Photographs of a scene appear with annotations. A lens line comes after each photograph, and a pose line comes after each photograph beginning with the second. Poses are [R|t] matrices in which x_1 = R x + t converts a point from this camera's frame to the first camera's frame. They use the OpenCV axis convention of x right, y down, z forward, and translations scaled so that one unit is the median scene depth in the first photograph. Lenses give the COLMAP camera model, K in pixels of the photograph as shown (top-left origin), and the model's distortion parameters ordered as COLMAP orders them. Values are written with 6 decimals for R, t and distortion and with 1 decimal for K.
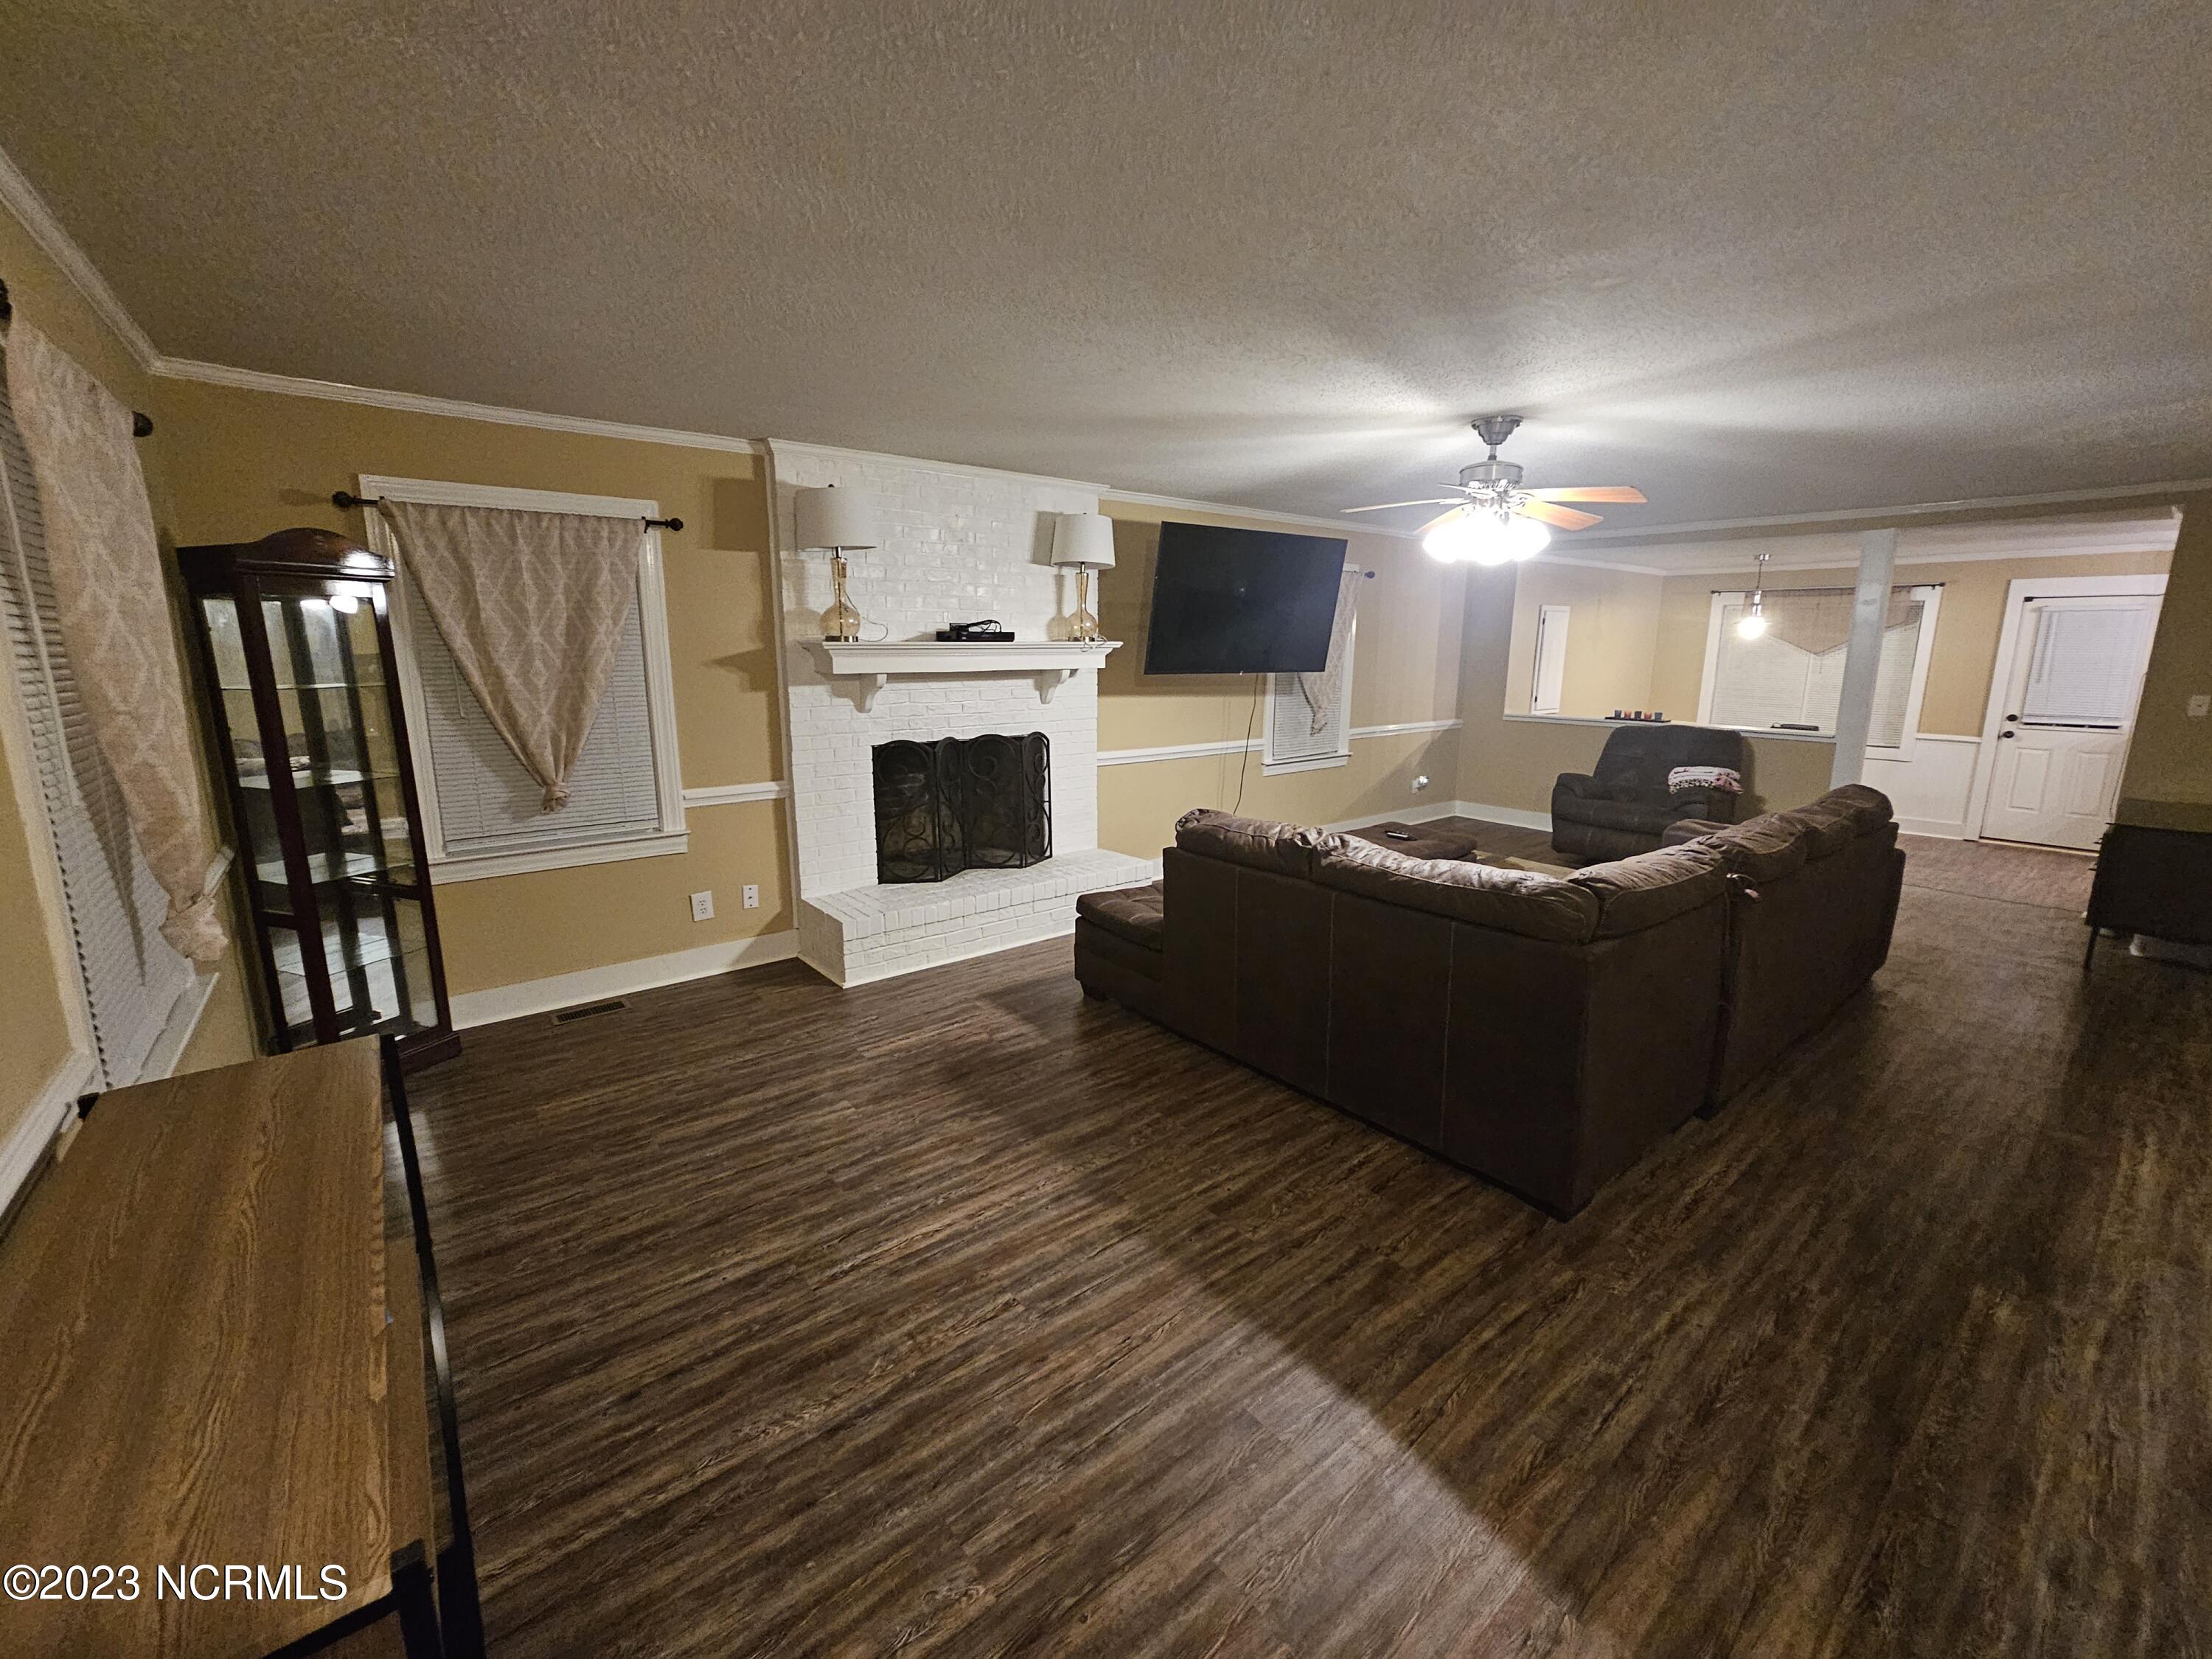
lens RADIAL K [[903.1, 0, 1117.0], [0, 903.1, 822.2], [0, 0, 1]] dist [-0.001674, -0.000238]
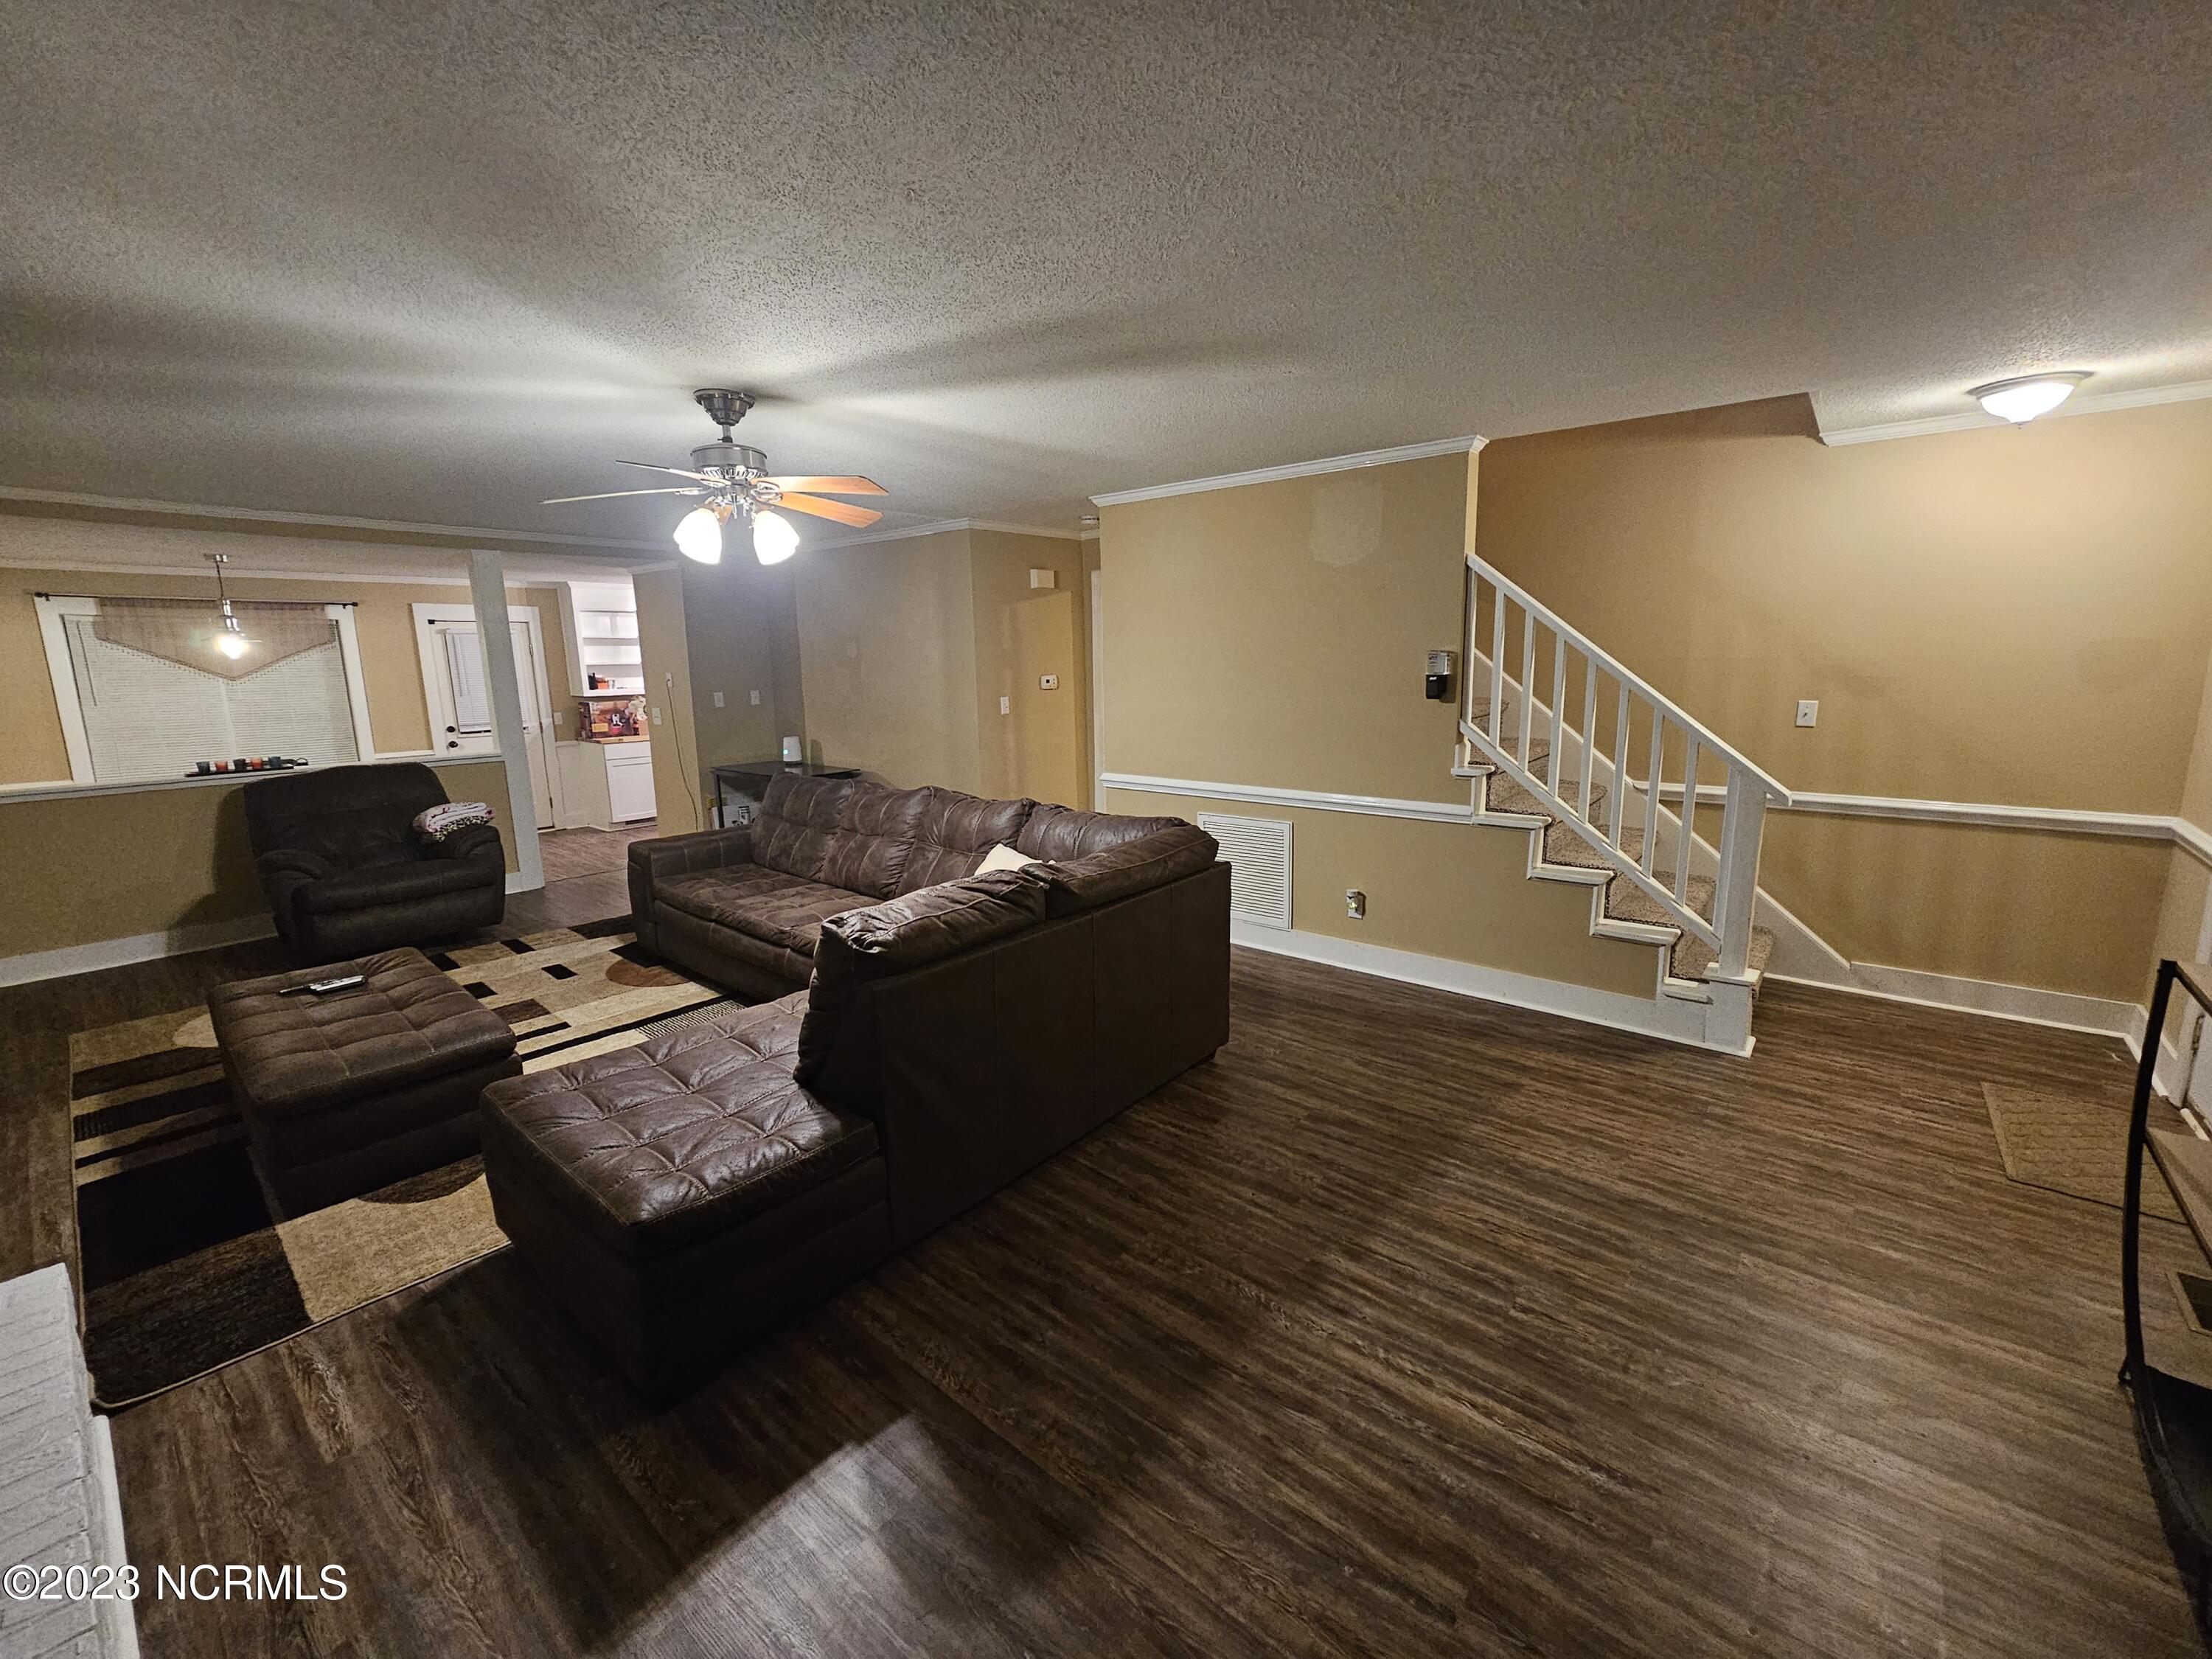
lens RADIAL K [[903.1, 0, 1117.7], [0, 903.1, 825.4], [0, 0, 1]] dist [-0.001674, -0.000238]
pose [[-0.199332, -0.182215, 0.962842, -0.776930], [0.203065, 0.953551, 0.222496, -0.253908], [-0.958661, 0.239870, -0.153072, 1.260145]]
